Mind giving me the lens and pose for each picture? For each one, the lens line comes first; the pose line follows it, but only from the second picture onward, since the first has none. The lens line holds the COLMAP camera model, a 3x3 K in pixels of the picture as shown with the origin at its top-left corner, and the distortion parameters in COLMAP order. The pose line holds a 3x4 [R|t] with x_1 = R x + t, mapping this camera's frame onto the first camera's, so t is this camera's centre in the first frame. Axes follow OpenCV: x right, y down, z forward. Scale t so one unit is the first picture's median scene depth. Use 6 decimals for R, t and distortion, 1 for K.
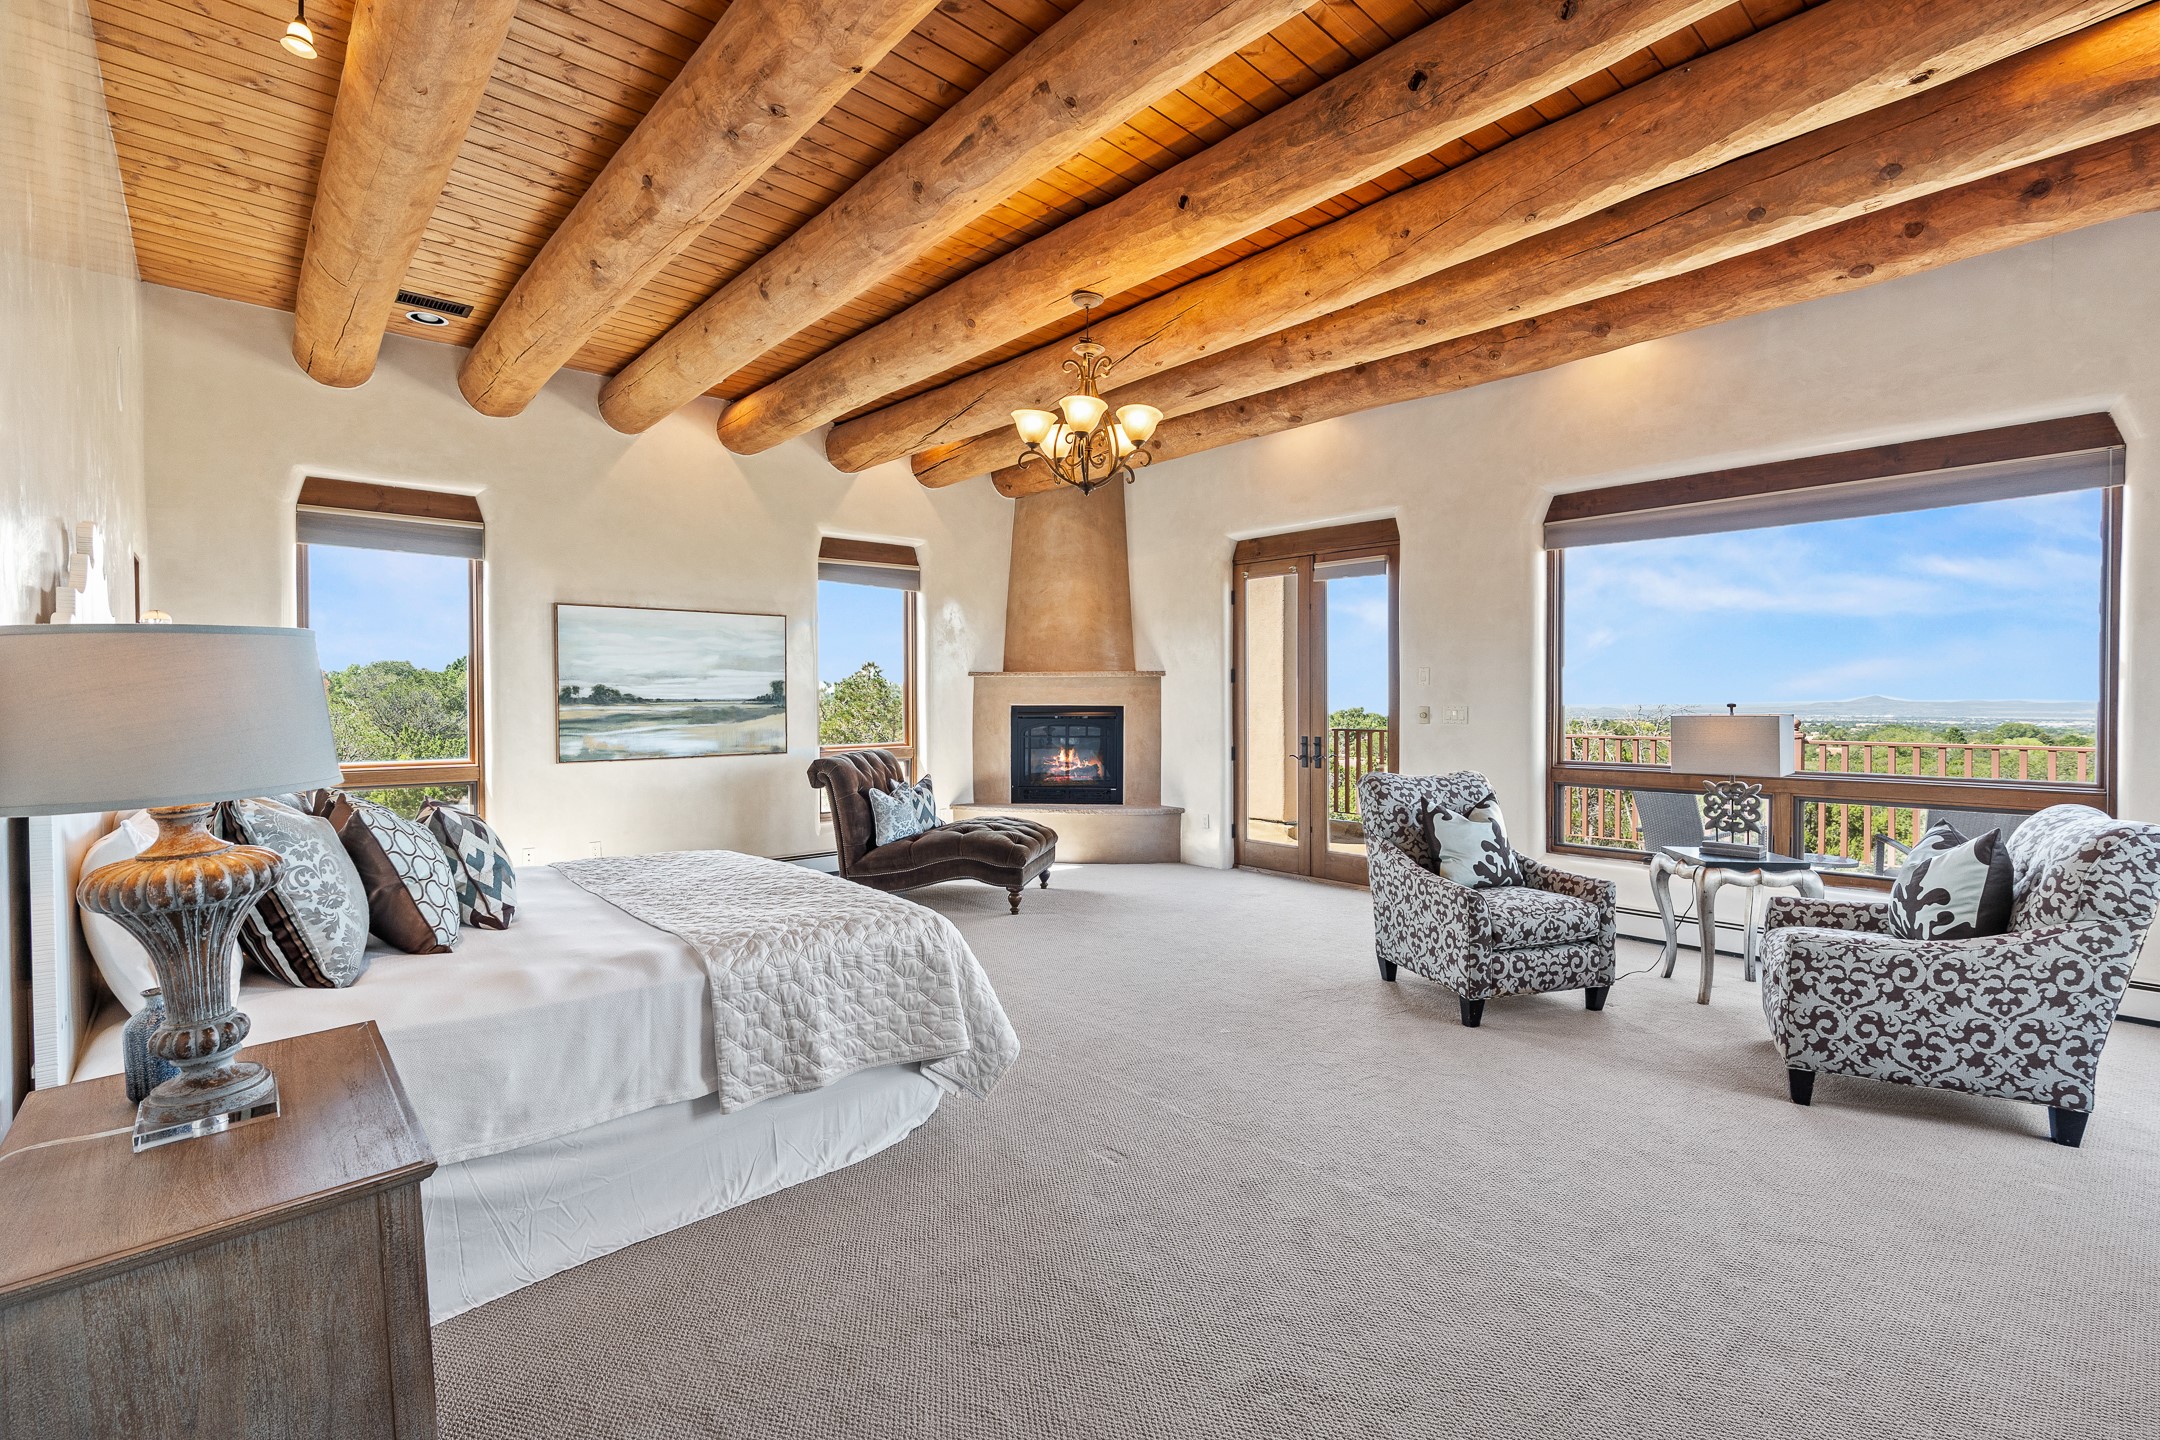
lens RADIAL K [[982.8, 0, 1089.0], [0, 982.8, 714.8], [0, 0, 1]] dist [-0.016303, 0.005365]
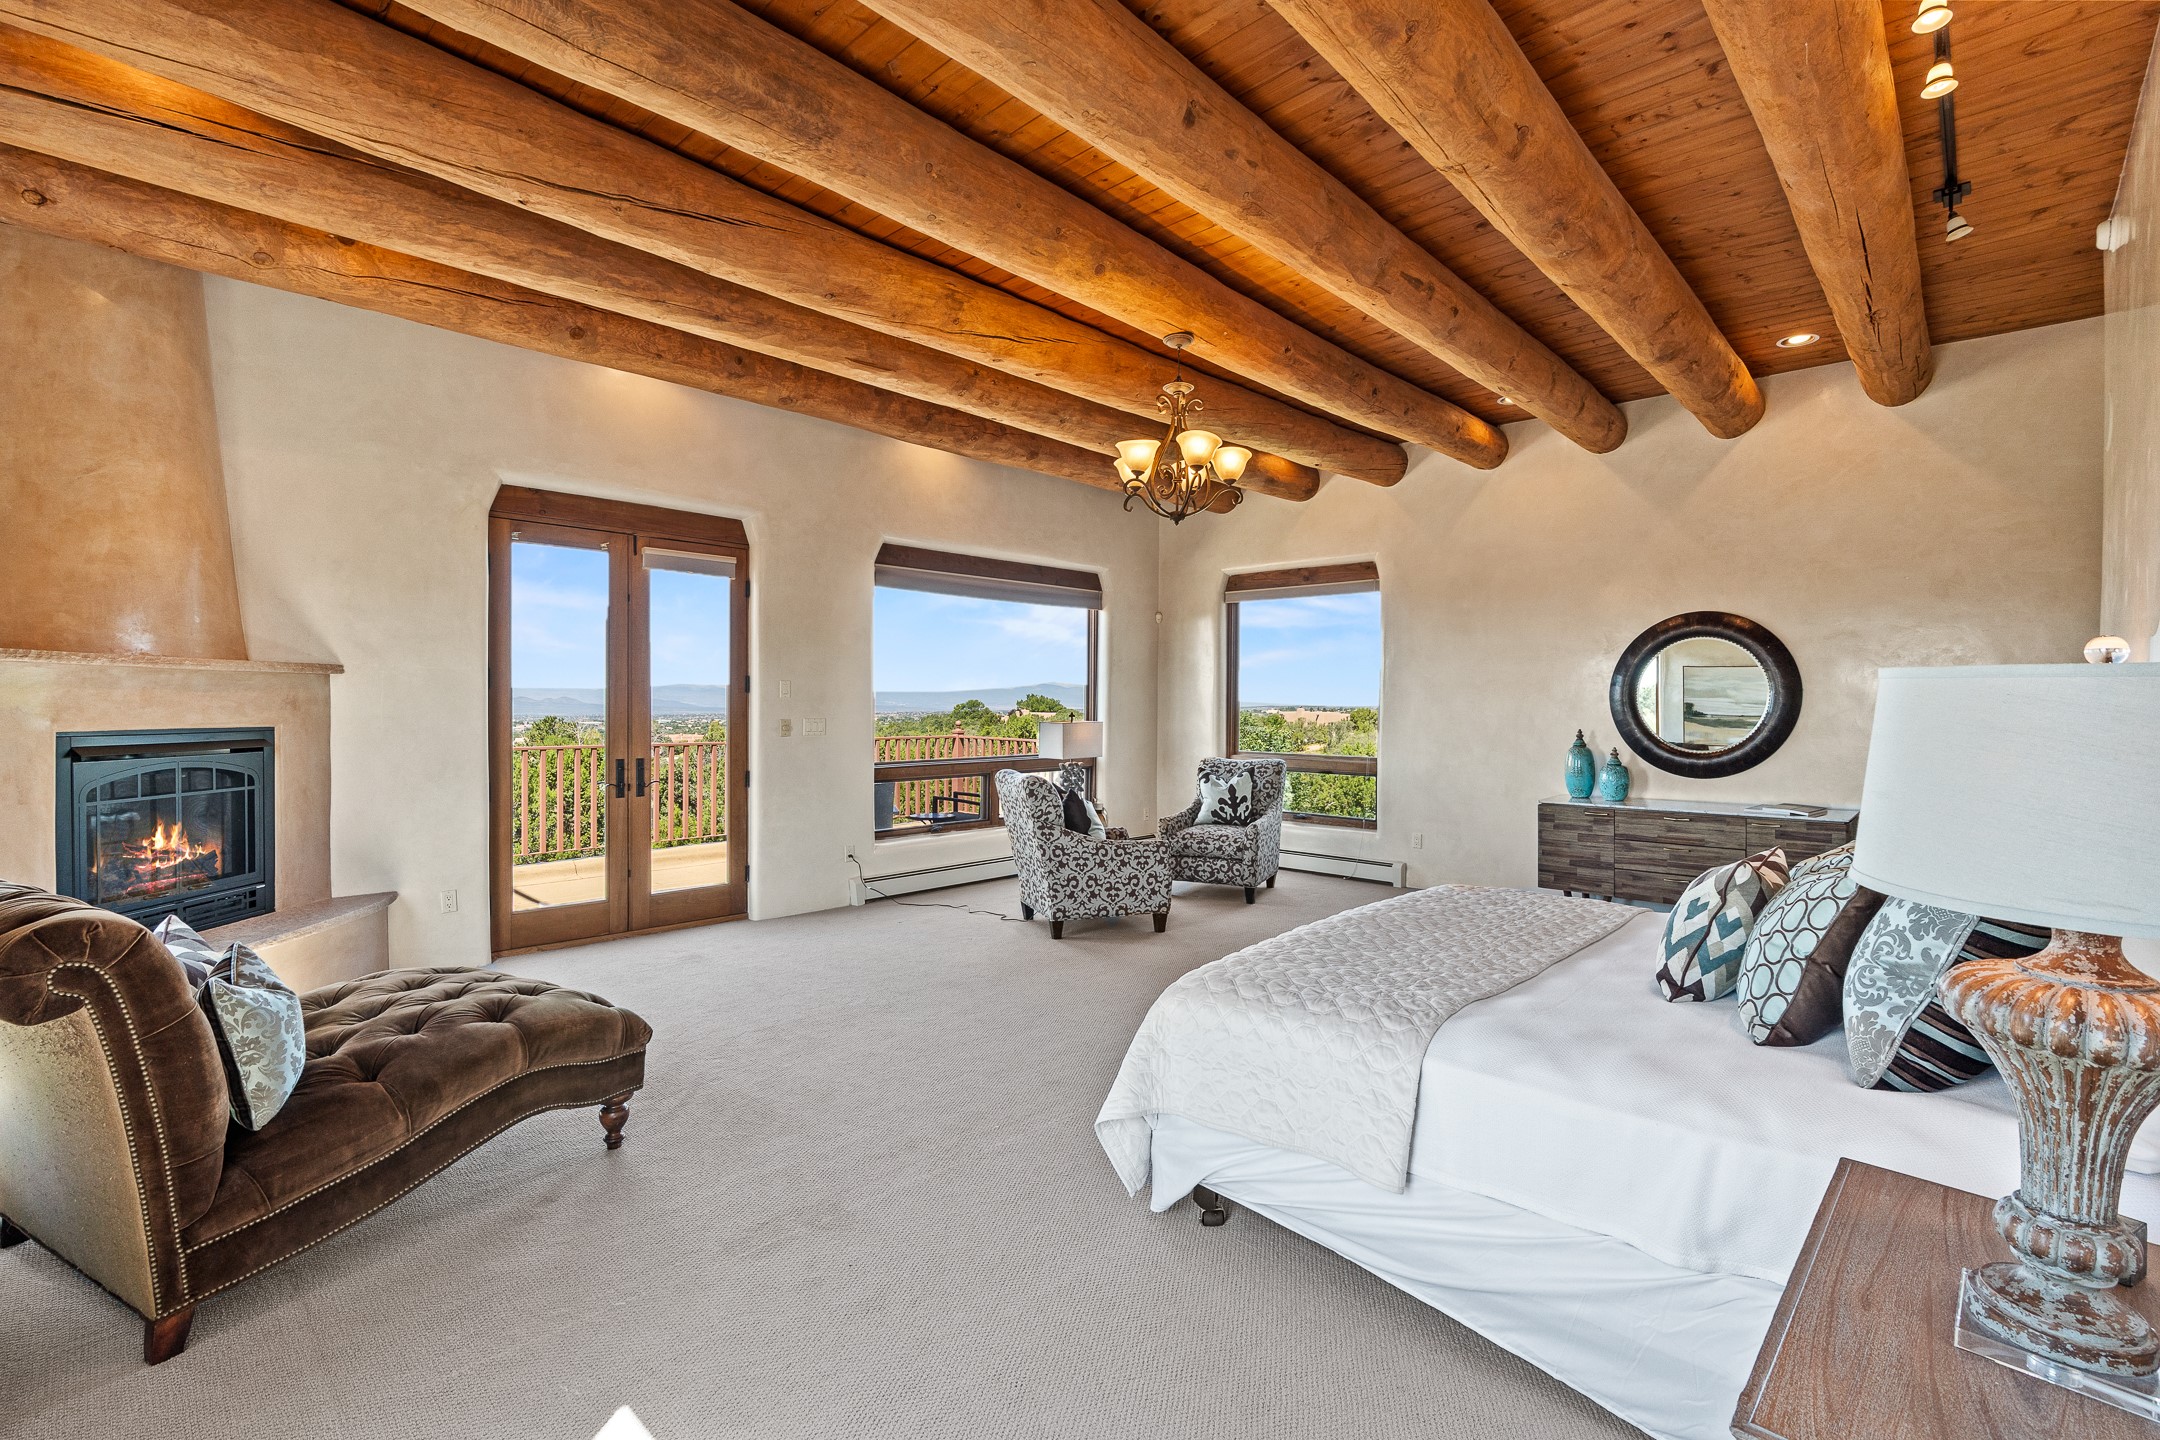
lens RADIAL K [[982.8, 0, 1086.3], [0, 982.8, 716.8], [0, 0, 1]] dist [-0.016303, 0.005365]
pose [[-0.102001, -0.013477, 0.994693, -0.616829], [0.014203, 0.999787, 0.015003, -0.019042], [-0.994683, 0.015658, -0.101788, 0.710635]]
